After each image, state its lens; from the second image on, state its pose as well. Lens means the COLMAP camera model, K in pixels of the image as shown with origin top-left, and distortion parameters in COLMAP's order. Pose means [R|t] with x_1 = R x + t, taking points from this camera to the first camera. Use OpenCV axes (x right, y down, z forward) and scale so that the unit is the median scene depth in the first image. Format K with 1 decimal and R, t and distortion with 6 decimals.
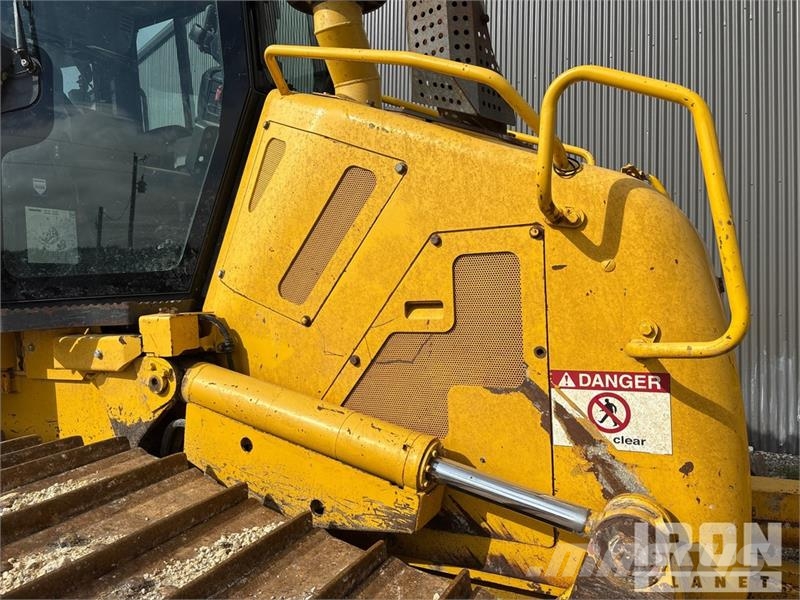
lens RADIAL K [[613.3, 0, 400.9], [0, 613.3, 297.5], [0, 0, 1]] dist [0.033605, -0.048478]
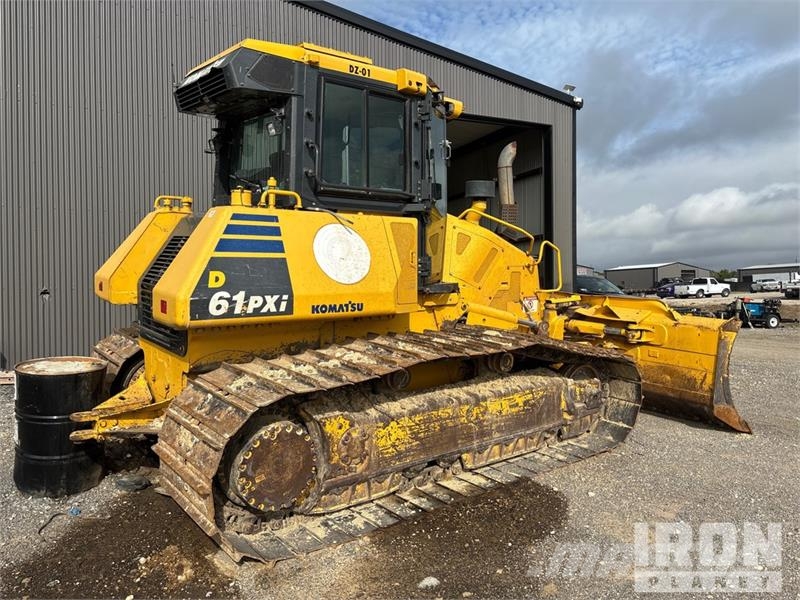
lens RADIAL K [[597.3, 0, 400.0], [0, 597.3, 300.0], [0, 0, 1]] dist [0.107436, -0.218446]
pose [[0.418724, -0.027342, 0.907702, -4.136433], [-0.010701, 0.999329, 0.035039, -0.009996], [-0.908050, -0.024385, 0.418151, -0.065809]]
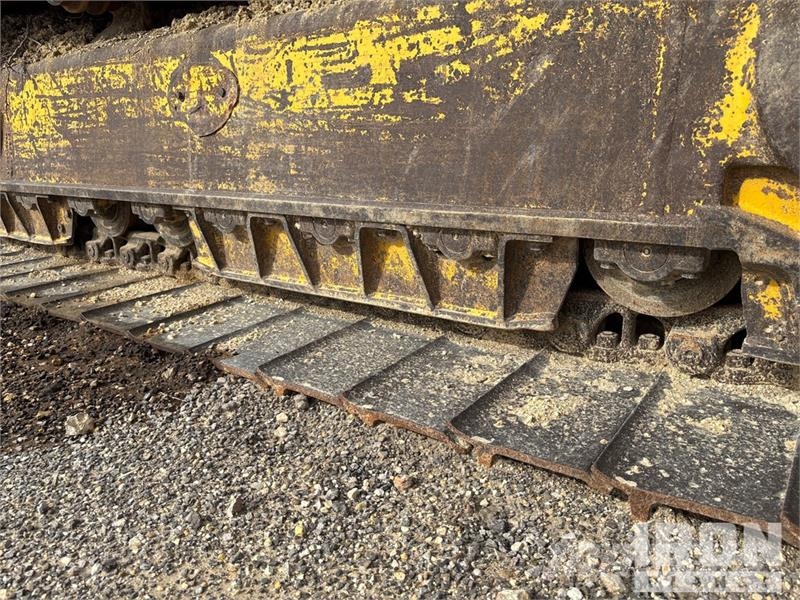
lens RADIAL K [[602.1, 0, 394.8], [0, 602.1, 301.3], [0, 0, 1]] dist [0.029888, -0.040214]
pose [[0.987796, 0.057409, -0.144787, -0.451936], [-0.016298, 0.962588, 0.270479, 0.796584], [0.154898, -0.264818, 0.951776, -0.031842]]
